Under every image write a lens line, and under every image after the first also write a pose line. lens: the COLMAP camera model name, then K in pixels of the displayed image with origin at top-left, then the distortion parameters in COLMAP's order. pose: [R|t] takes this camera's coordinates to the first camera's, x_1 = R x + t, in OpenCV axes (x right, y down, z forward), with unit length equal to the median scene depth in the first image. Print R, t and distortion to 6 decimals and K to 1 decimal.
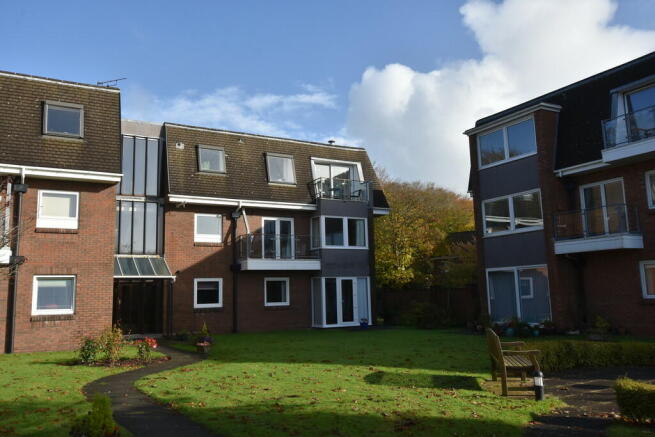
lens RADIAL K [[560.8, 0, 327.7], [0, 560.8, 215.9], [0, 0, 1]] dist [-0.010412, -0.005280]
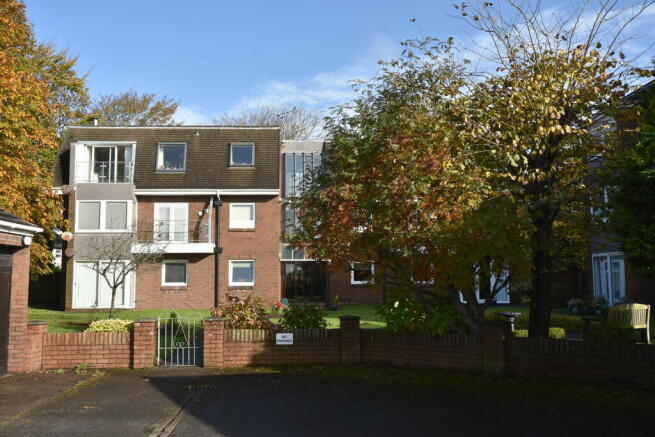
lens RADIAL K [[654.7, 0, 327.6], [0, 654.7, 220.5], [0, 0, 1]] dist [-0.008524, 0.000000]
pose [[0.882874, -0.021832, -0.469102, 0.538434], [0.051327, 0.997420, 0.050182, -0.074578], [0.466796, -0.068382, 0.881717, -0.431349]]
